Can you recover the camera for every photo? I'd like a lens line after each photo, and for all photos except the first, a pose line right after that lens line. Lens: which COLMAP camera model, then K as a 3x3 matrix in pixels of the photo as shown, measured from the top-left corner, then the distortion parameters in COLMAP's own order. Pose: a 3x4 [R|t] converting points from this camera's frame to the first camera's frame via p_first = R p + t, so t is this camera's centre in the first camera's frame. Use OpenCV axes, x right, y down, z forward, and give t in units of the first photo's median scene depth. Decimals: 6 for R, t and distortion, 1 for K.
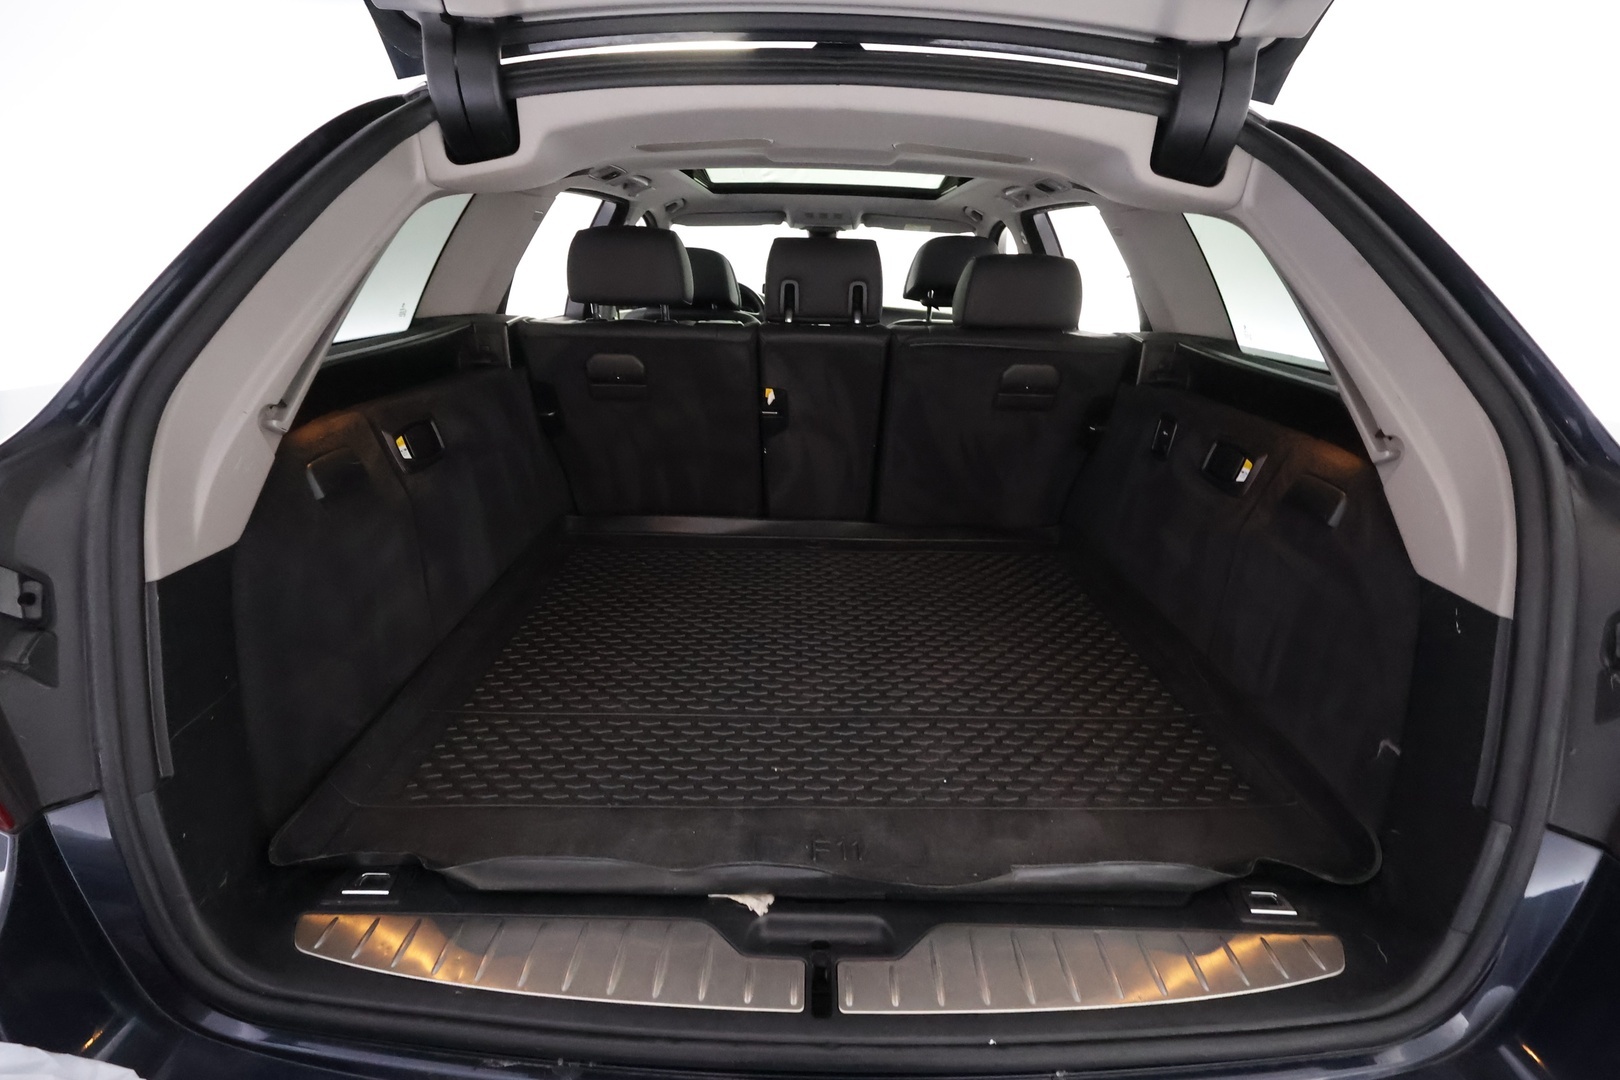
lens RADIAL K [[749.0, 0, 810.0], [0, 749.0, 540.0], [0, 0, 1]] dist [-0.002500, 0.006349]
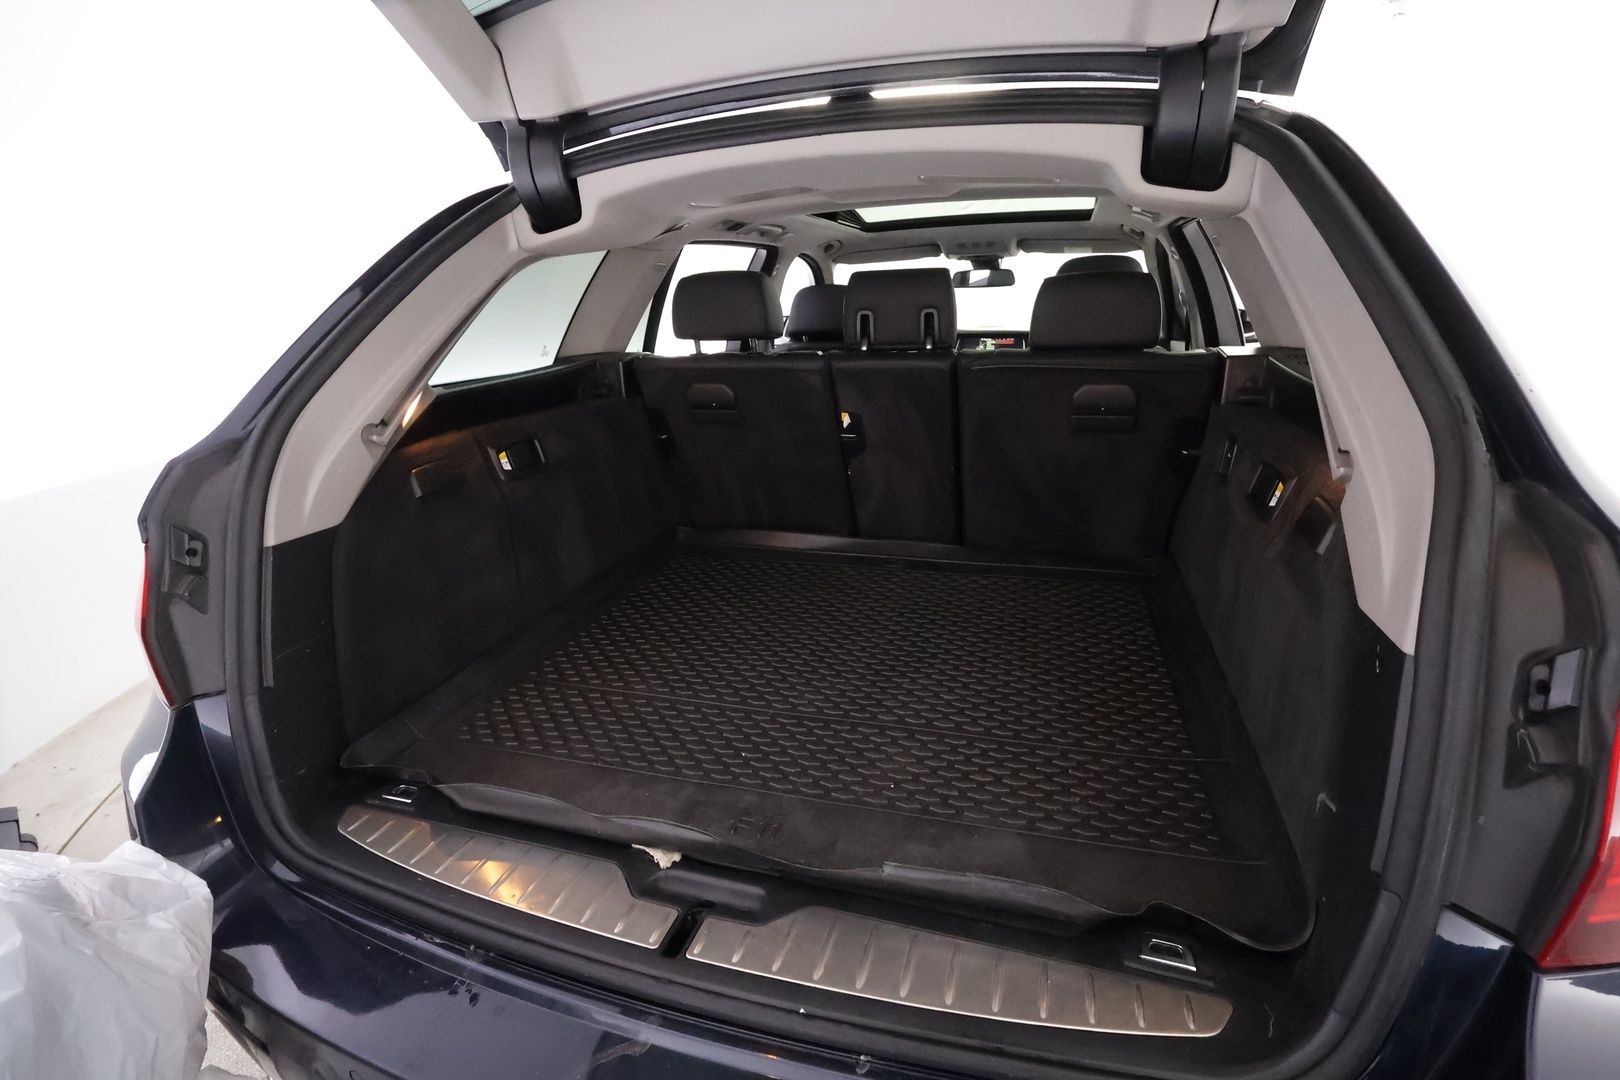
lens RADIAL K [[749.0, 0, 810.0], [0, 749.0, 540.0], [0, 0, 1]] dist [-0.002500, 0.006349]
pose [[0.952460, 0.040637, -0.301941, 0.367711], [-0.052985, 0.998056, -0.032817, 0.024716], [0.300020, 0.047255, 0.952762, -0.028267]]
